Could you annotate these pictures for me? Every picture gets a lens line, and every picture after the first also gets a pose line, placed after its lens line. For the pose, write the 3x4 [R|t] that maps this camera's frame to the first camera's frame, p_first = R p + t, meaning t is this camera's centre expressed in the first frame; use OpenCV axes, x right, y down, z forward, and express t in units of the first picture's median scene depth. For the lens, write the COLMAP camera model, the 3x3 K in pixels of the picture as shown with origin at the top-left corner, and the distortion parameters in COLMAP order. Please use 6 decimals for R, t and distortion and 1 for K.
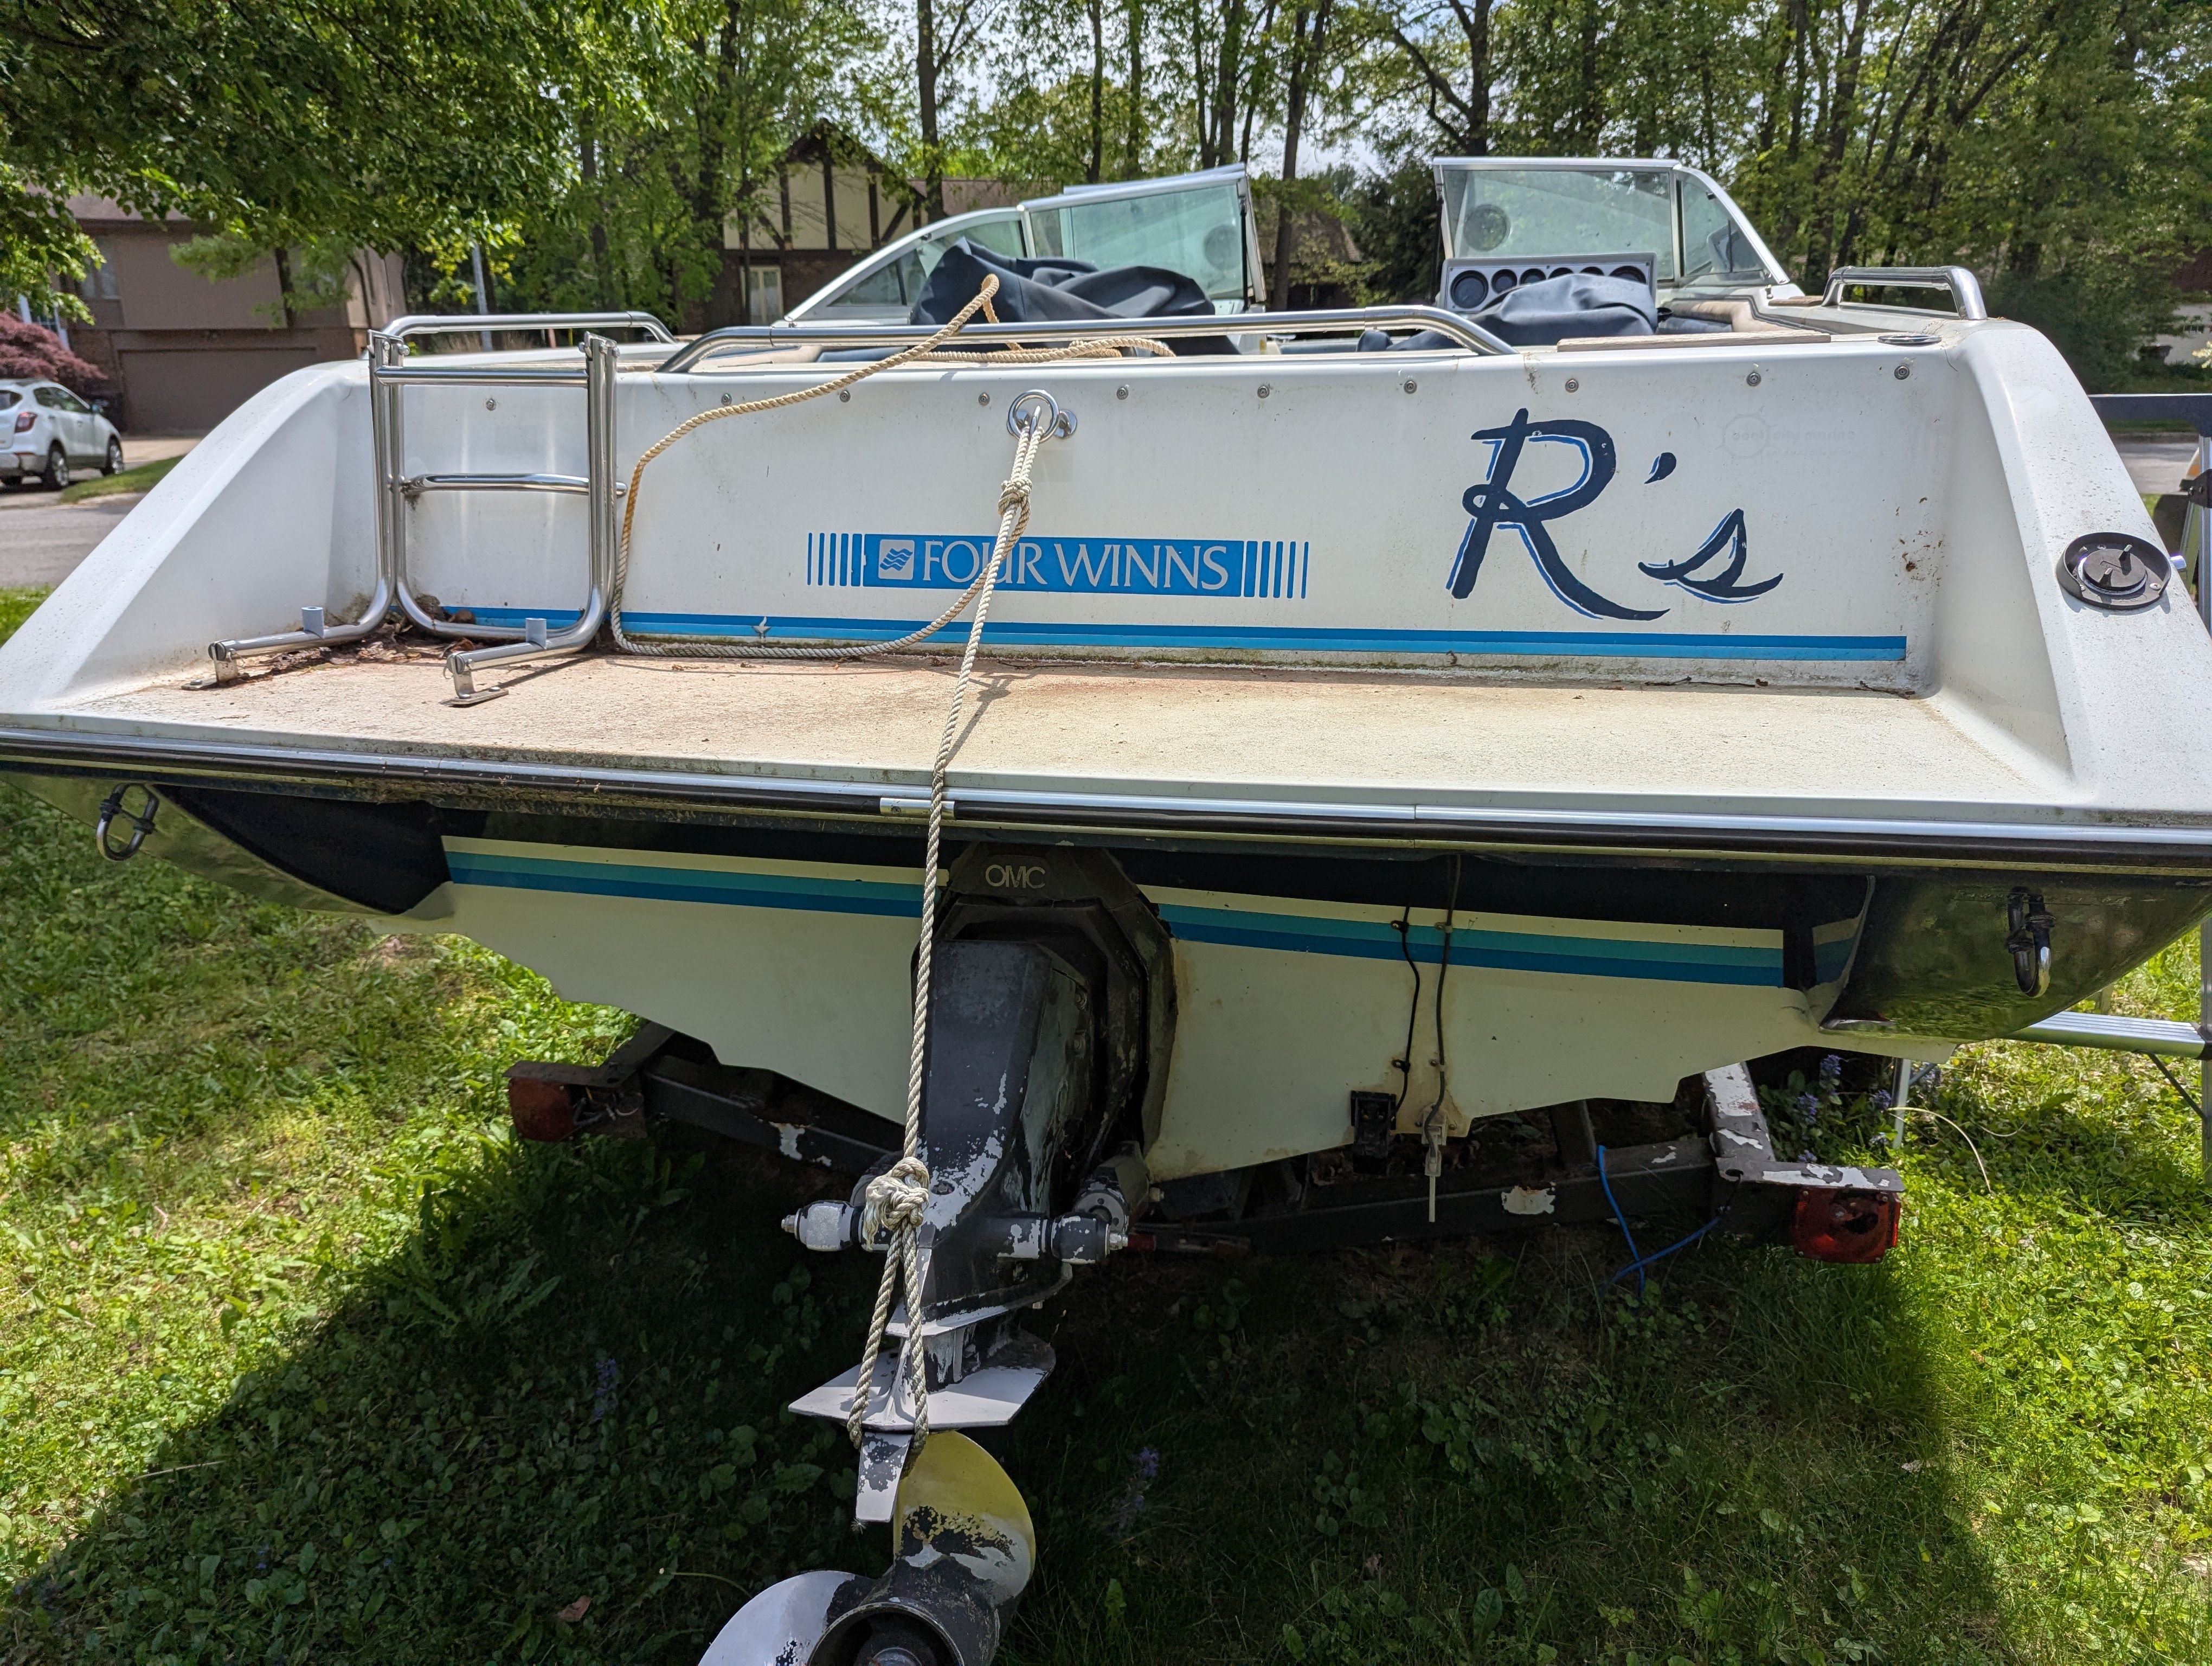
lens RADIAL K [[1556.2, 0, 1106.5], [0, 1556.2, 842.9], [0, 0, 1]] dist [0.065064, -0.064915]
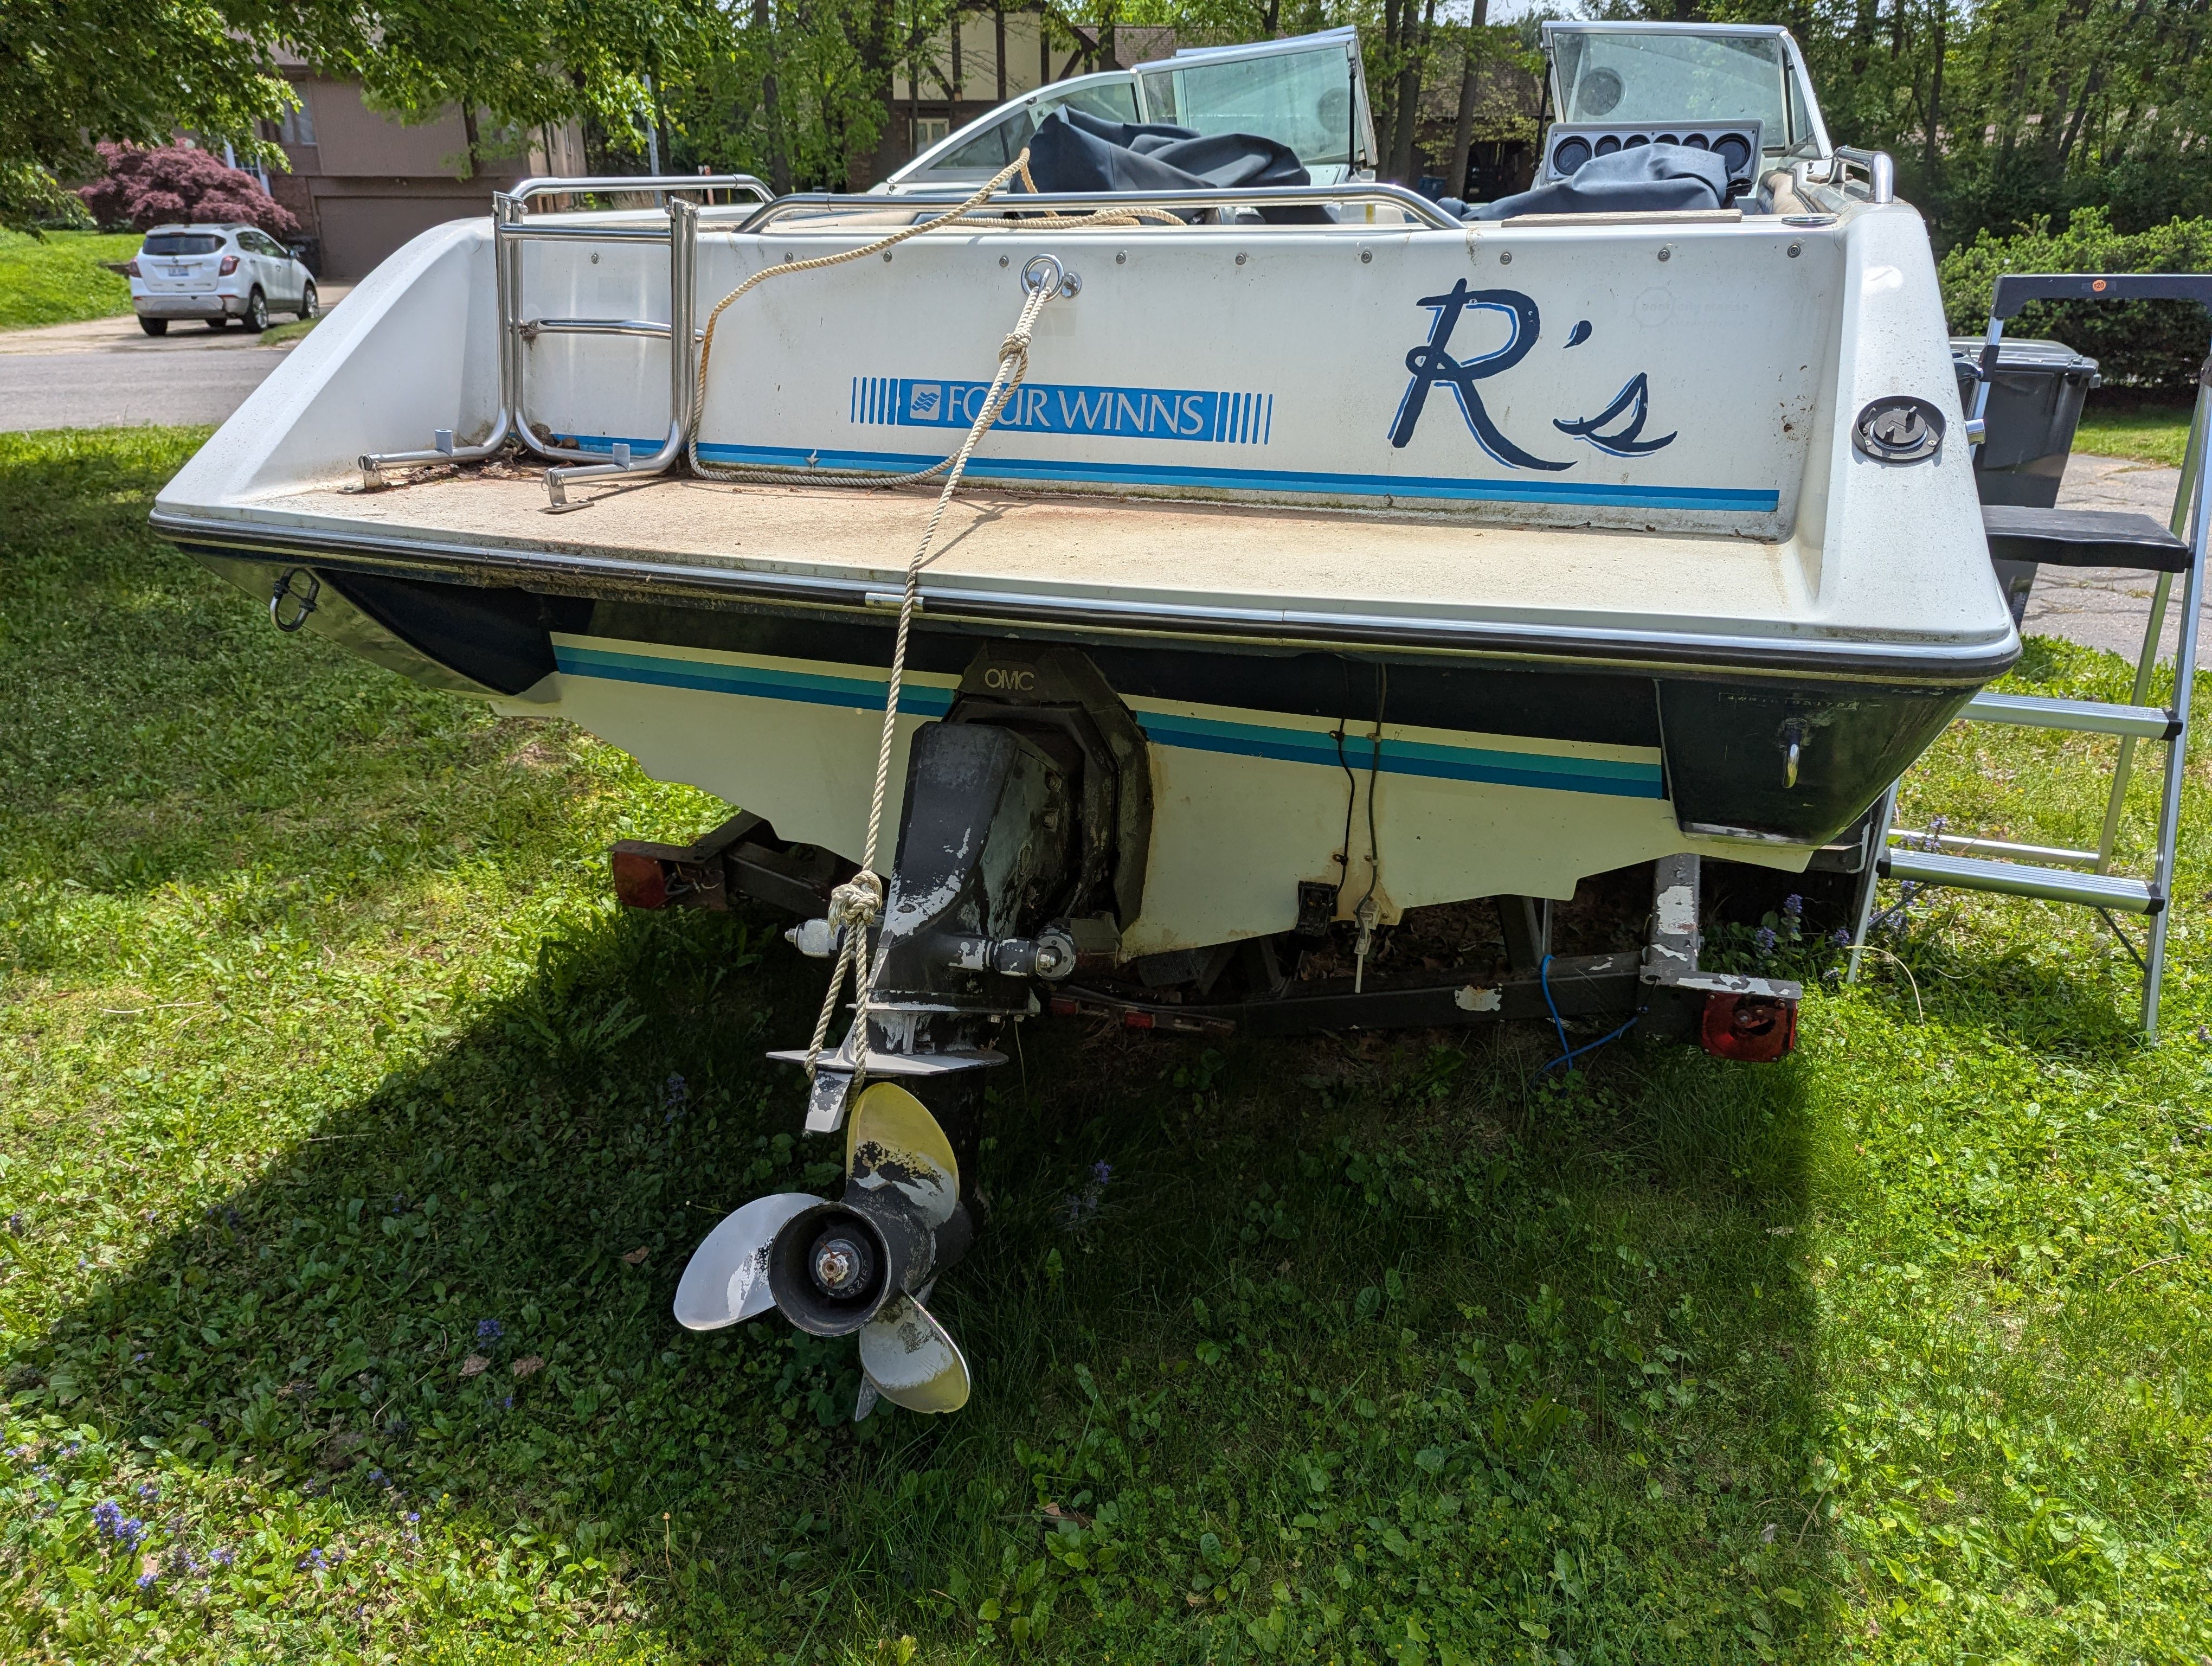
lens RADIAL K [[1569.8, 0, 1115.7], [0, 1569.8, 829.3], [0, 0, 1]] dist [0.057790, -0.048265]
pose [[0.994702, 0.049531, -0.090080, 0.120186], [-0.043143, 0.996505, 0.071531, 0.041967], [0.093308, -0.067266, 0.993362, -0.159983]]
